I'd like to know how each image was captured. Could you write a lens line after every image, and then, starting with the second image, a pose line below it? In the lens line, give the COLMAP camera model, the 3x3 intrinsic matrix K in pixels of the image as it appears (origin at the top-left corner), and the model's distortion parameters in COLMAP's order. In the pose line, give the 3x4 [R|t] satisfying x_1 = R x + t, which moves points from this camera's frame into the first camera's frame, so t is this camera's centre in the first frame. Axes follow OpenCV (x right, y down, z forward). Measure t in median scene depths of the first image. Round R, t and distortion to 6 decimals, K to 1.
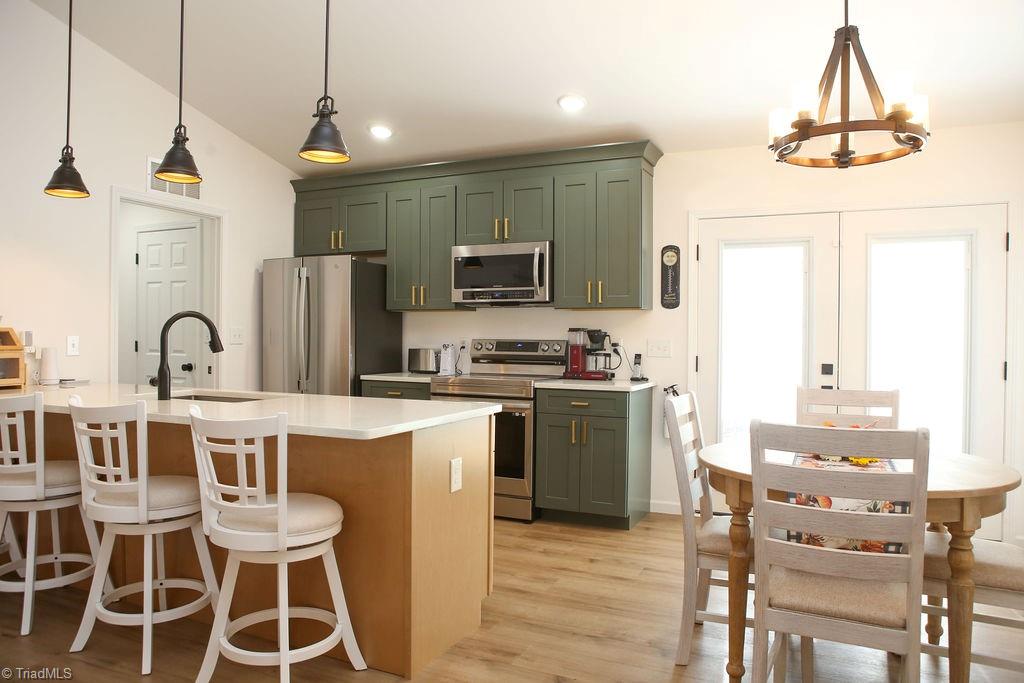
lens RADIAL K [[707.5, 0, 519.2], [0, 707.5, 341.8], [0, 0, 1]] dist [-0.101458, 0.078281]
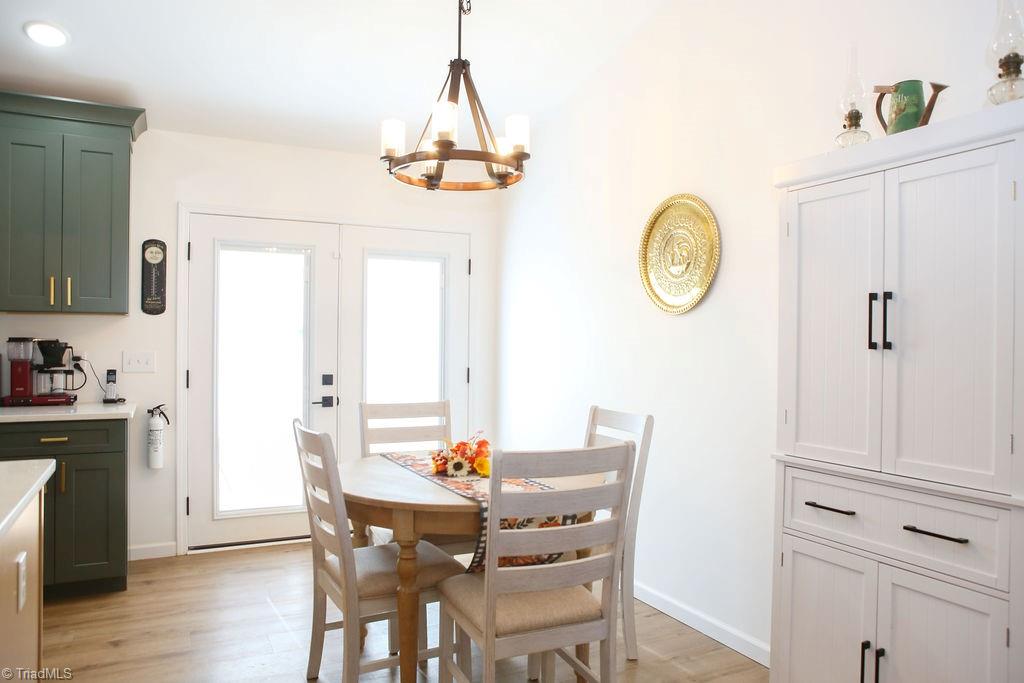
lens RADIAL K [[707.5, 0, 506.9], [0, 707.5, 341.2], [0, 0, 1]] dist [-0.101458, 0.078281]
pose [[0.625258, -0.003738, 0.780409, -0.168624], [0.001601, 0.999993, 0.003507, -0.017645], [-0.780416, -0.000943, 0.625259, 0.152518]]
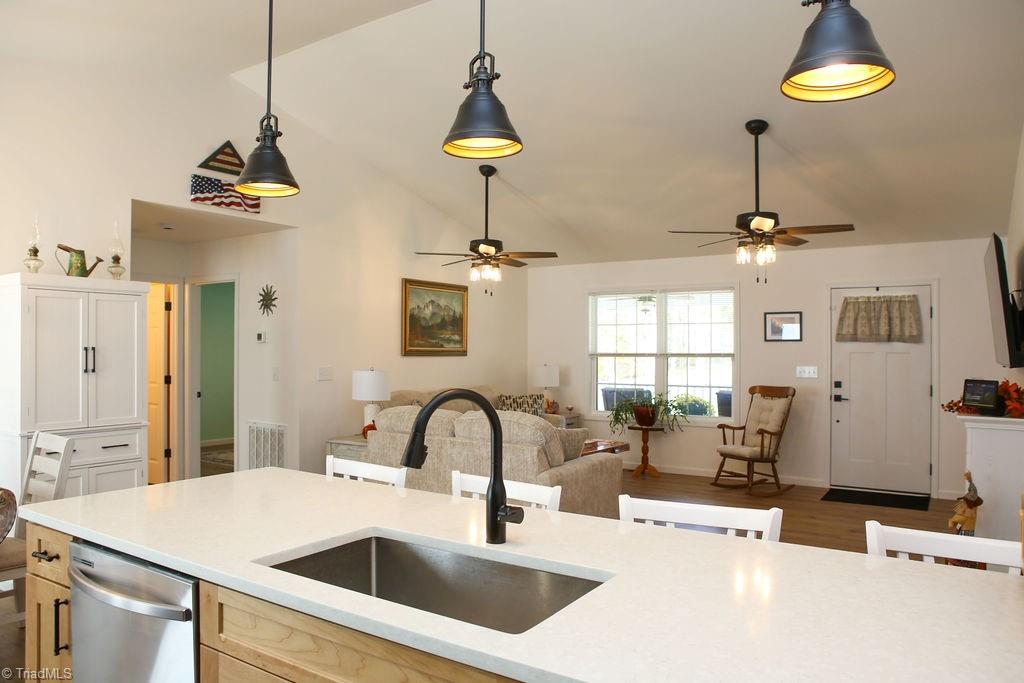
lens RADIAL K [[707.5, 0, 514.4], [0, 707.5, 340.2], [0, 0, 1]] dist [-0.101458, 0.078281]
pose [[-0.988347, -0.011573, 0.151779, -0.401117], [-0.012463, 0.999910, -0.004910, -0.055032], [-0.151708, -0.006744, -0.988402, 1.030945]]
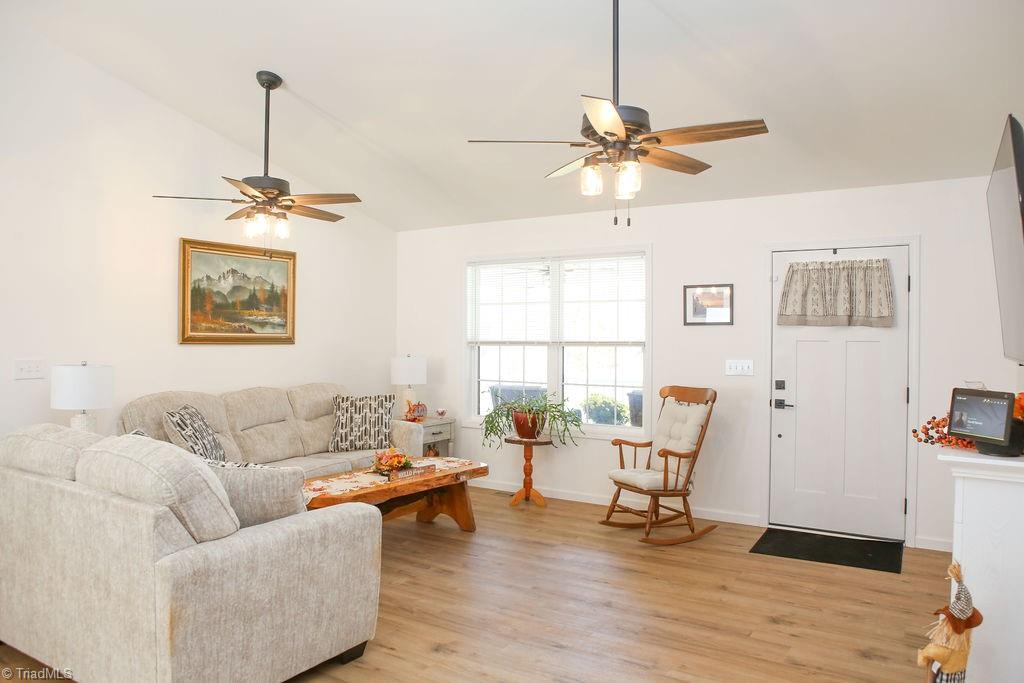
lens RADIAL K [[707.5, 0, 515.5], [0, 707.5, 341.1], [0, 0, 1]] dist [-0.101458, 0.078281]
pose [[-0.989386, -0.015918, 0.144440, -0.614052], [-0.014198, 0.999816, 0.012934, -0.051884], [-0.144619, 0.010746, -0.989429, 0.573910]]
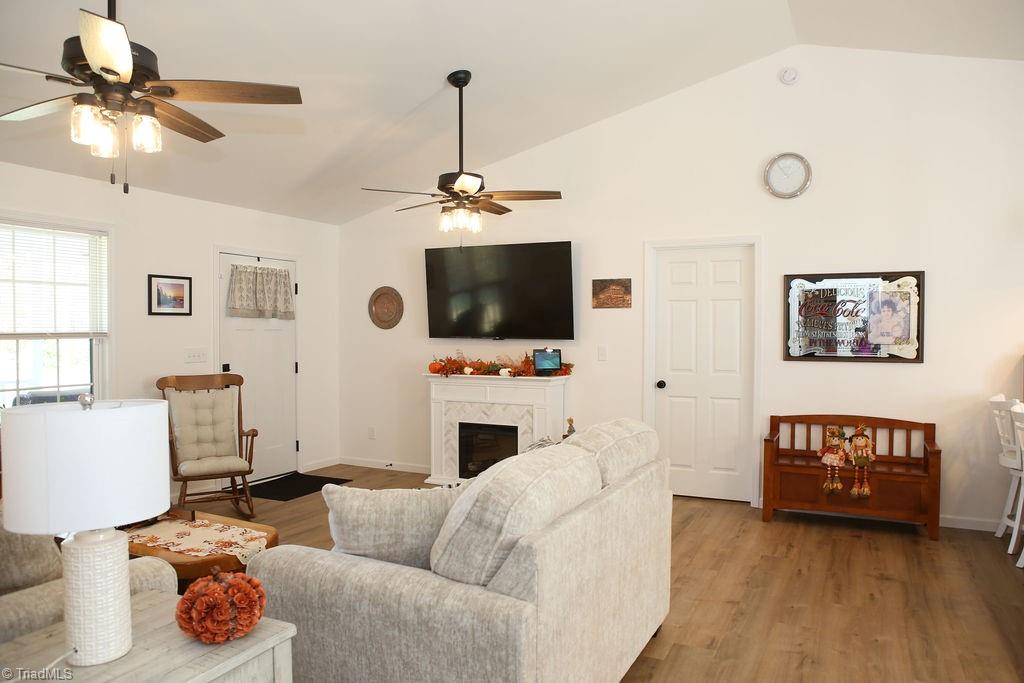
lens RADIAL K [[707.5, 0, 514.0], [0, 707.5, 344.6], [0, 0, 1]] dist [-0.101458, 0.078281]
pose [[-0.034227, 0.013118, -0.999328, 0.378926], [-0.007657, 0.999881, 0.013388, -0.038605], [0.999385, 0.008110, -0.034122, 0.006628]]
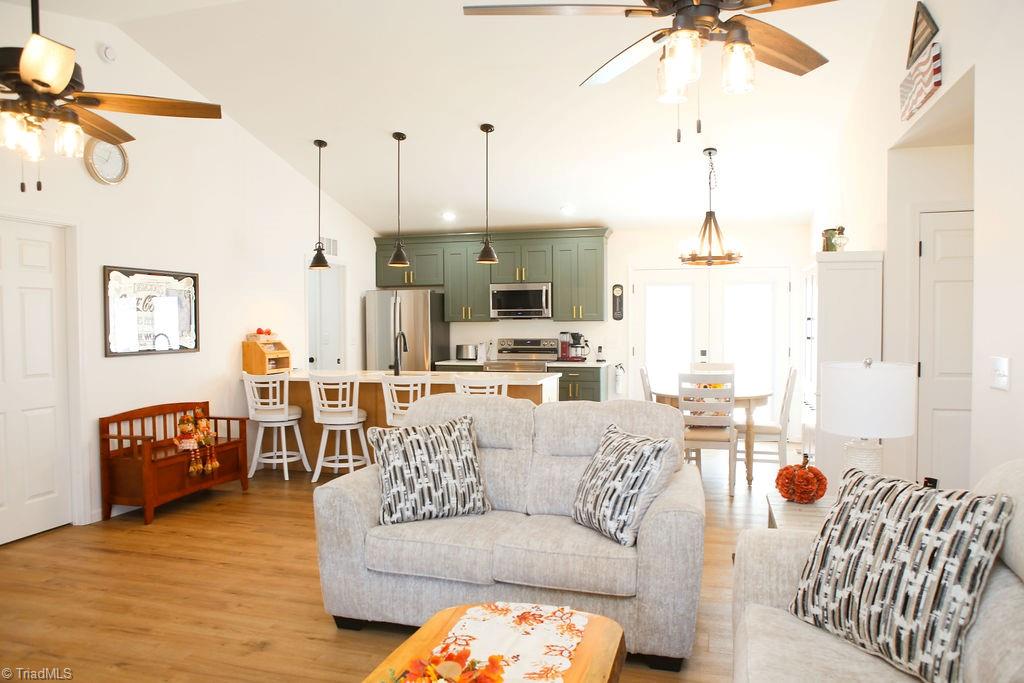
lens RADIAL K [[707.5, 0, 514.5], [0, 707.5, 344.3], [0, 0, 1]] dist [-0.101458, 0.078281]
pose [[0.988442, -0.019654, 0.150318, -0.311926], [0.015699, 0.999500, 0.027451, -0.039658], [-0.150783, -0.024774, 0.988256, -0.718873]]
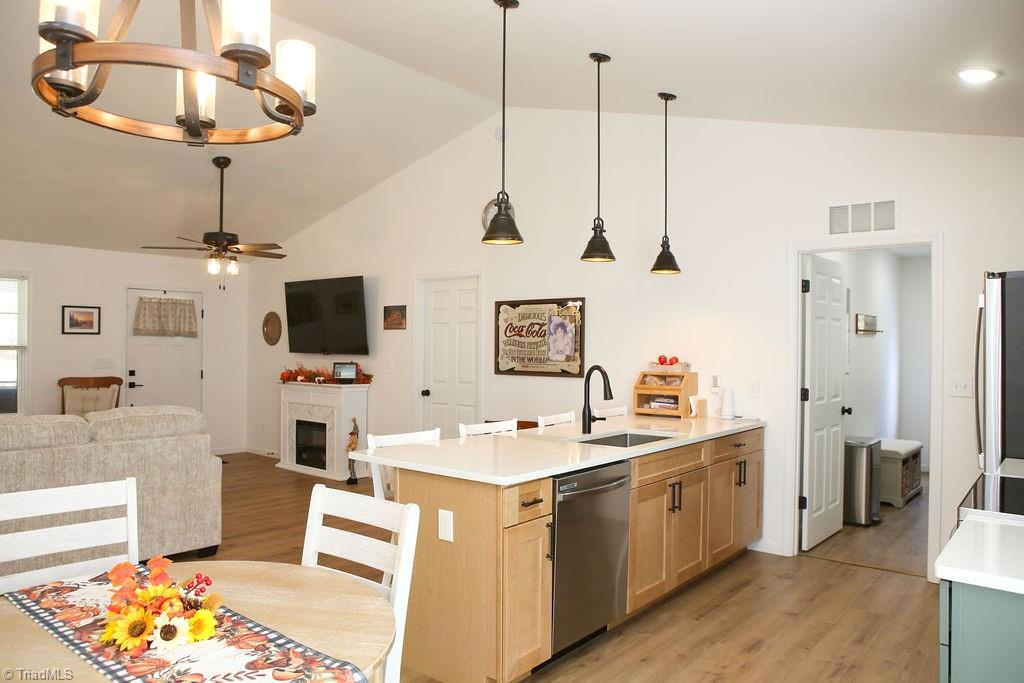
lens RADIAL K [[707.5, 0, 511.7], [0, 707.5, 339.5], [0, 0, 1]] dist [-0.101458, 0.078281]
pose [[-0.262825, -0.019435, -0.964648, 0.529911], [-0.016150, 0.999746, -0.015742, -0.046327], [0.964708, 0.011442, -0.263072, 0.789642]]
